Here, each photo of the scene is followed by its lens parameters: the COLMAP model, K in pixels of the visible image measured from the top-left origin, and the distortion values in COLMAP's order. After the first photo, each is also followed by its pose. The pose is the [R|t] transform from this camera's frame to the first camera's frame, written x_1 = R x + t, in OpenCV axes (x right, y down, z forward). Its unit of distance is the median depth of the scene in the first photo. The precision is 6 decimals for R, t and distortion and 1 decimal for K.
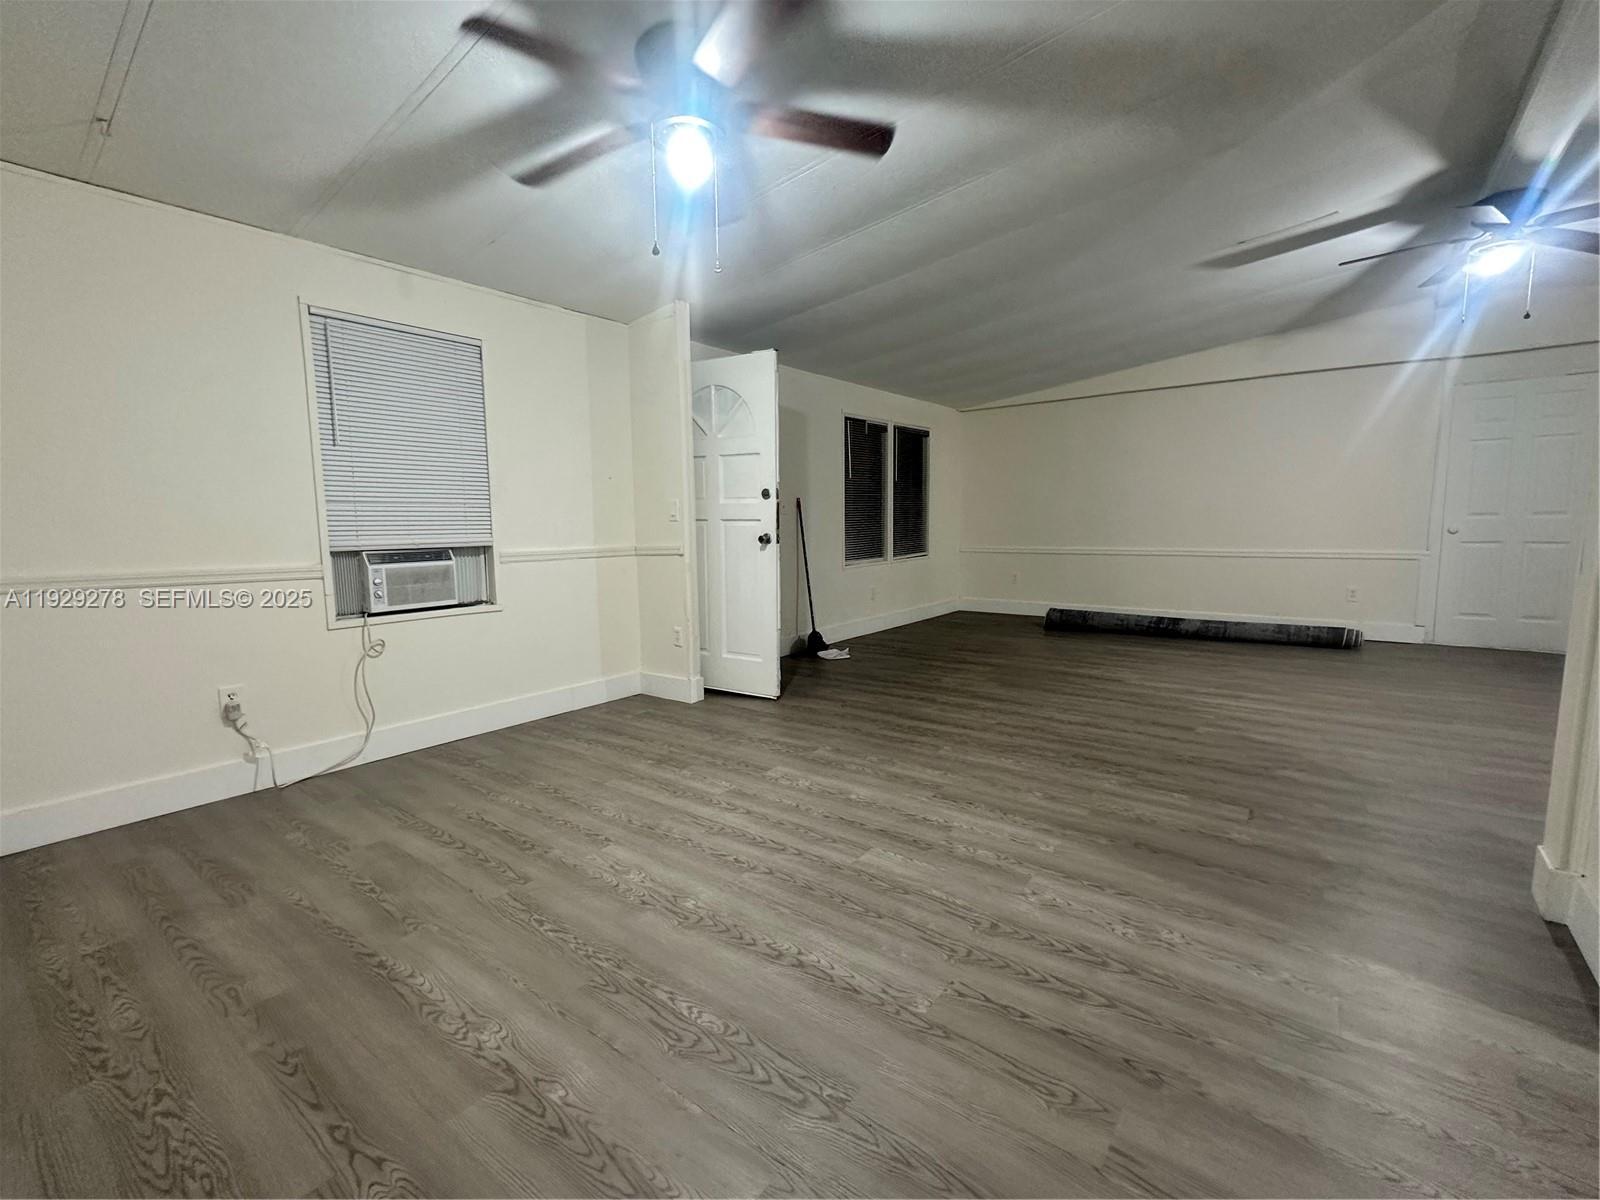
lens RADIAL K [[697.9, 0, 796.0], [0, 697.9, 595.5], [0, 0, 1]] dist [-0.002579, -0.000620]
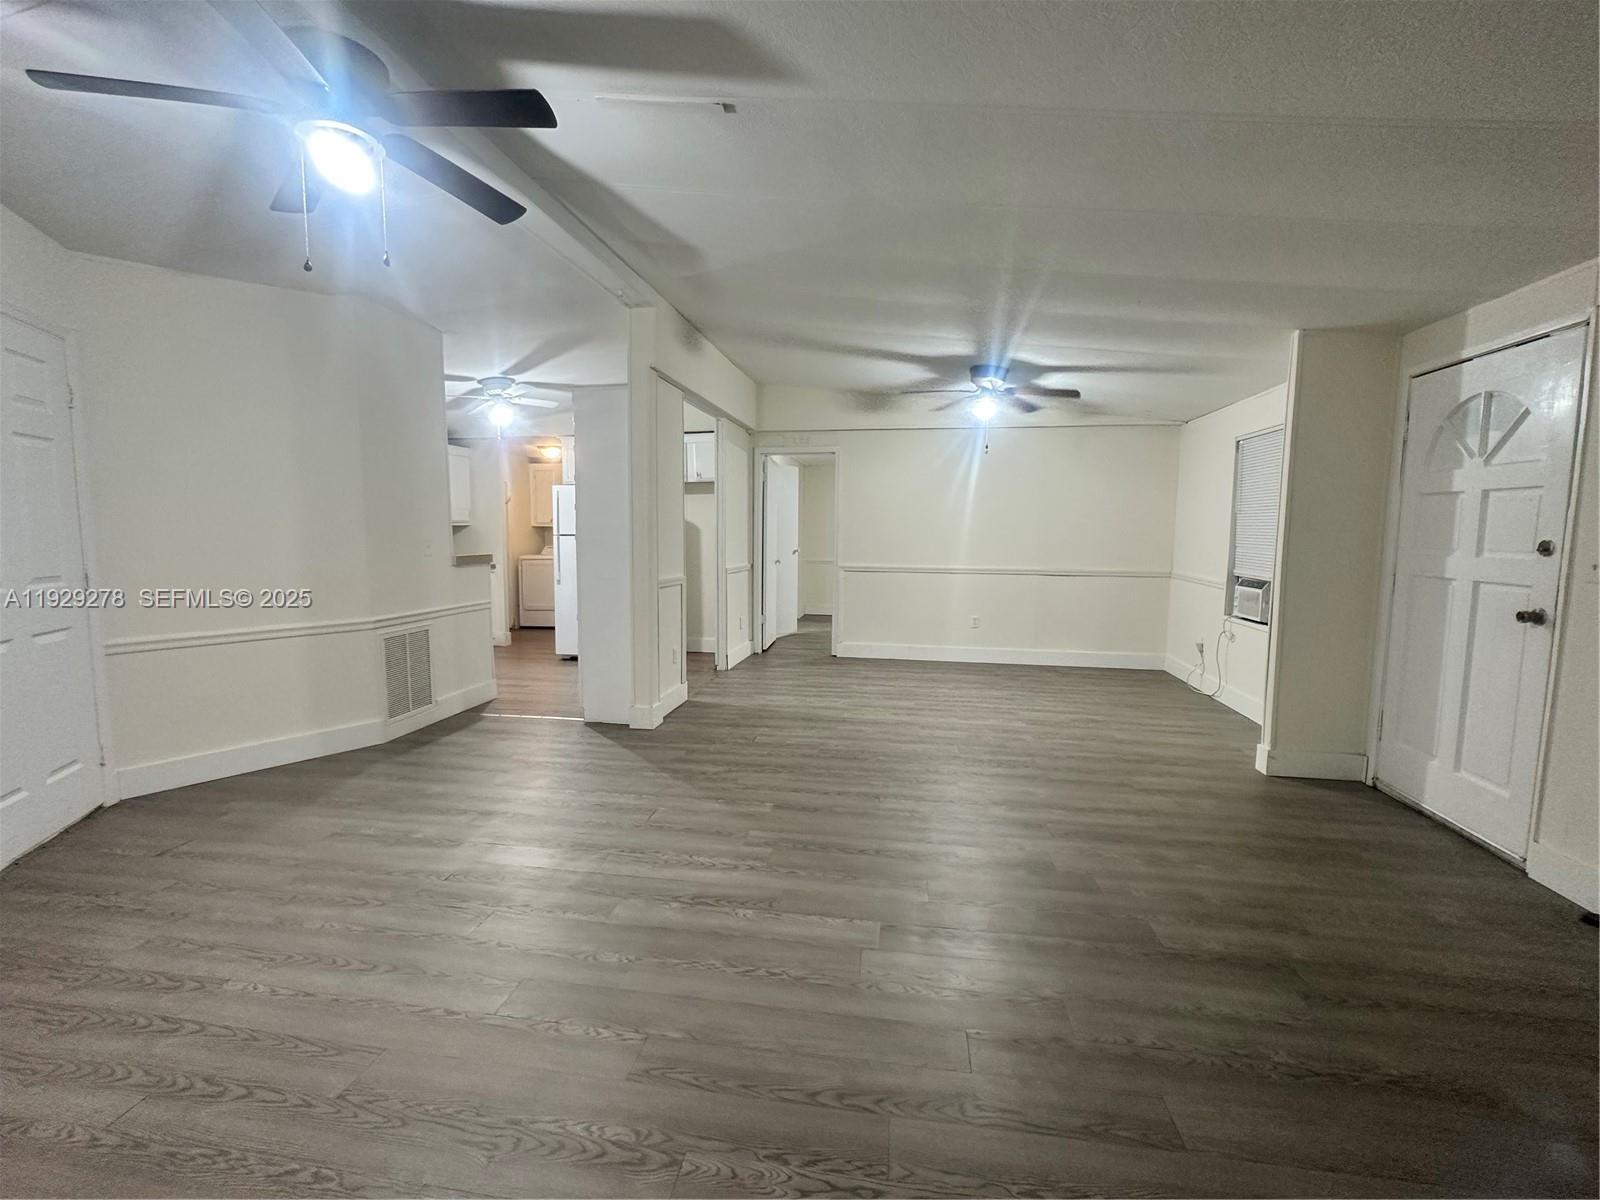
lens RADIAL K [[695.1, 0, 800.0], [0, 695.1, 600.0], [0, 0, 1]] dist [-0.001697, -0.000158]
pose [[-0.878157, 0.051247, -0.475620, 1.215775], [-0.051839, 0.978196, 0.201111, -0.326315], [0.475556, 0.201262, -0.856353, 2.200214]]
